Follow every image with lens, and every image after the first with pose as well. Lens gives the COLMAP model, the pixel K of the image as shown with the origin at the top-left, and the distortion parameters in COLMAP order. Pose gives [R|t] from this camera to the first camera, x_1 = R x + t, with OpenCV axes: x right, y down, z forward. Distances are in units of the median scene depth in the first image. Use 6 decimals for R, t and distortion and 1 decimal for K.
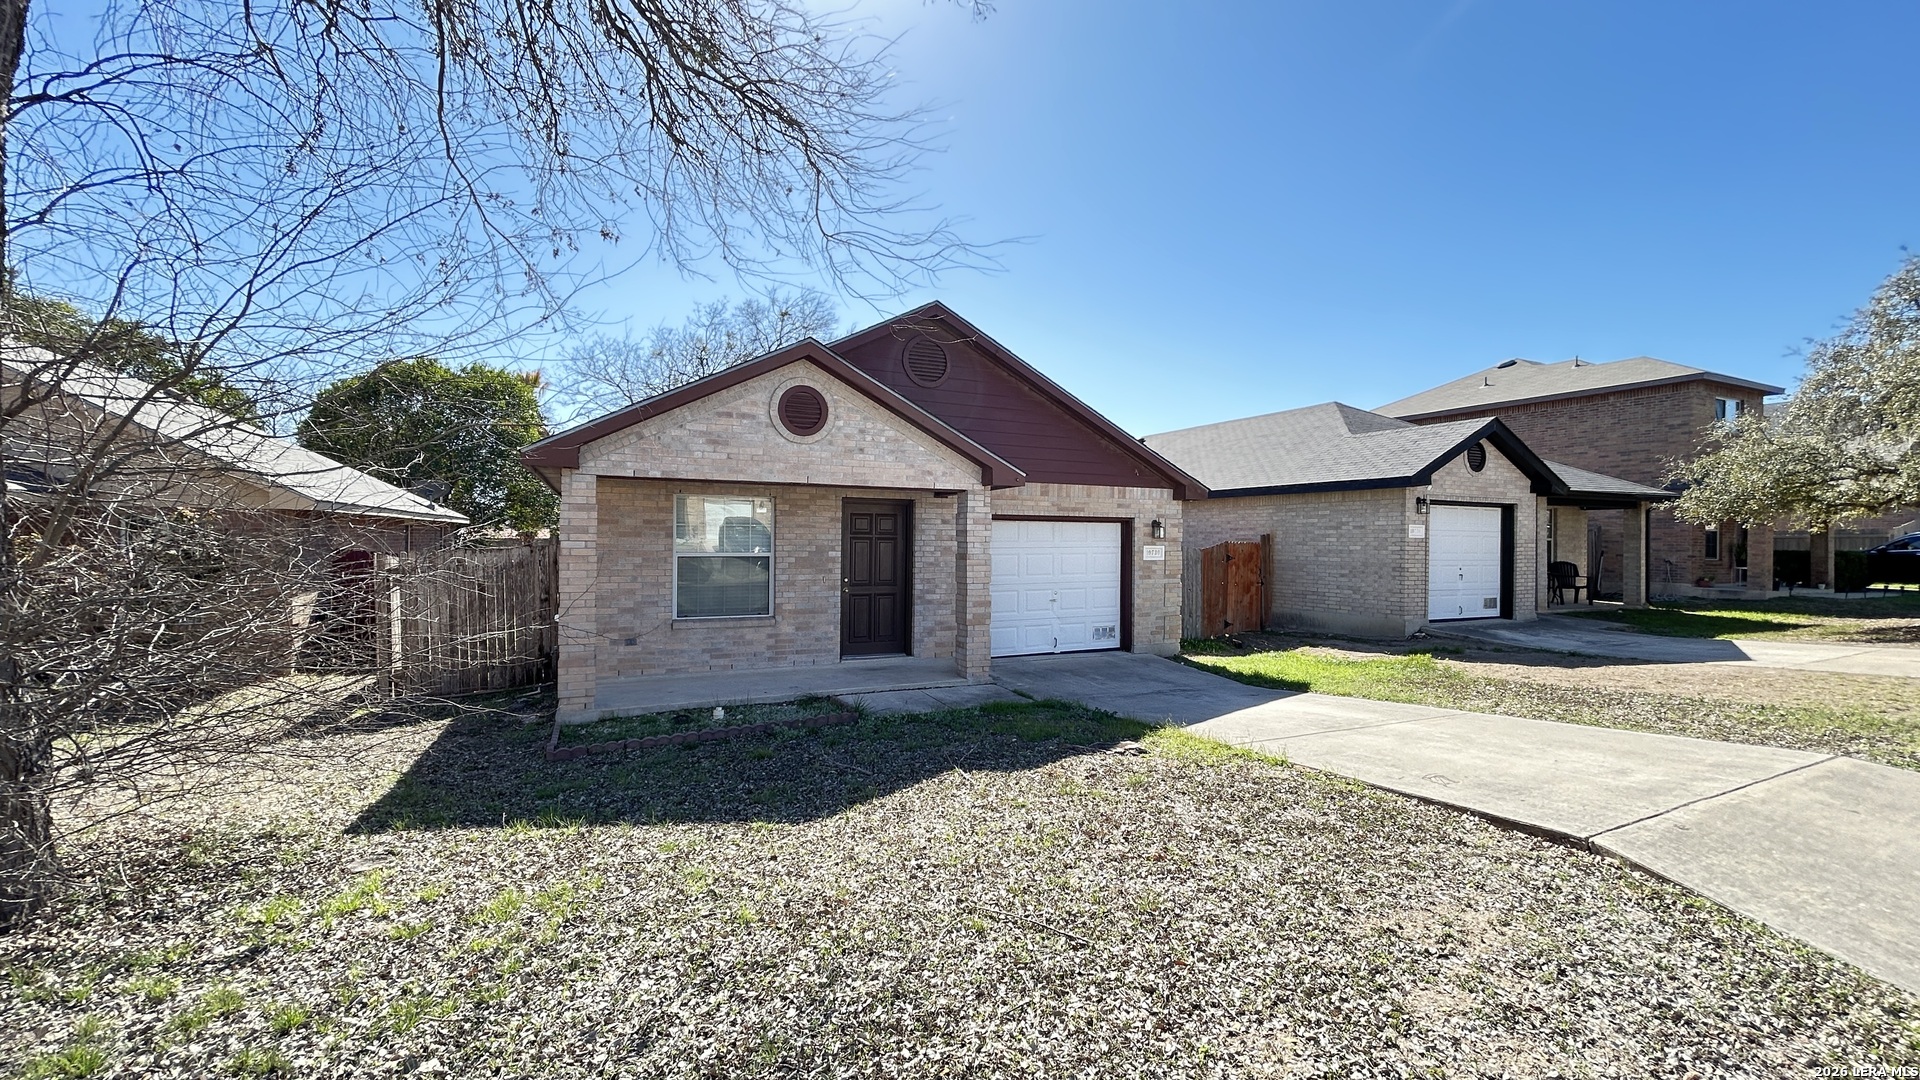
lens RADIAL K [[775.6, 0, 962.2], [0, 775.6, 536.3], [0, 0, 1]] dist [-0.002005, 0.005808]
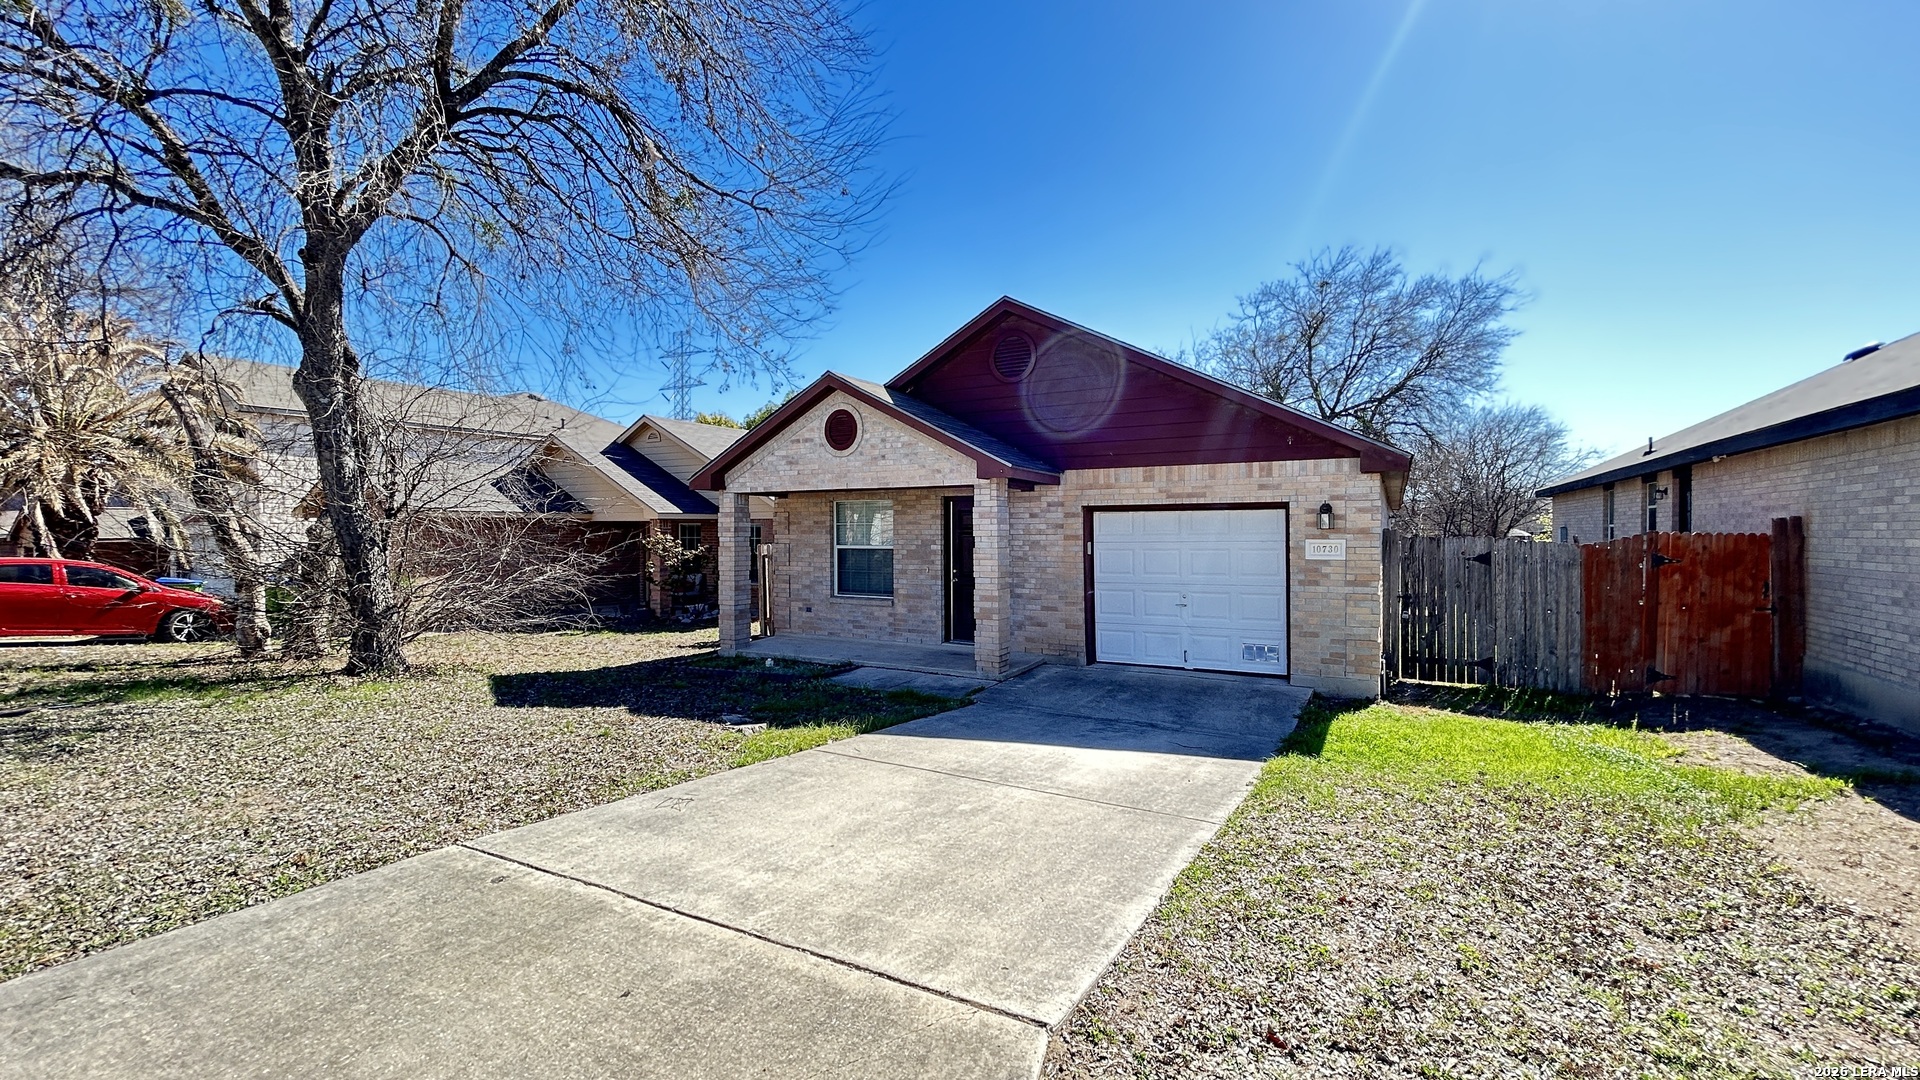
lens RADIAL K [[775.6, 0, 962.2], [0, 775.6, 536.3], [0, 0, 1]] dist [-0.002005, 0.005808]
pose [[0.580473, -0.005199, -0.814263, 0.778070], [0.010261, 0.999947, 0.000930, 0.006259], [0.814215, -0.008894, 0.580495, 0.379498]]
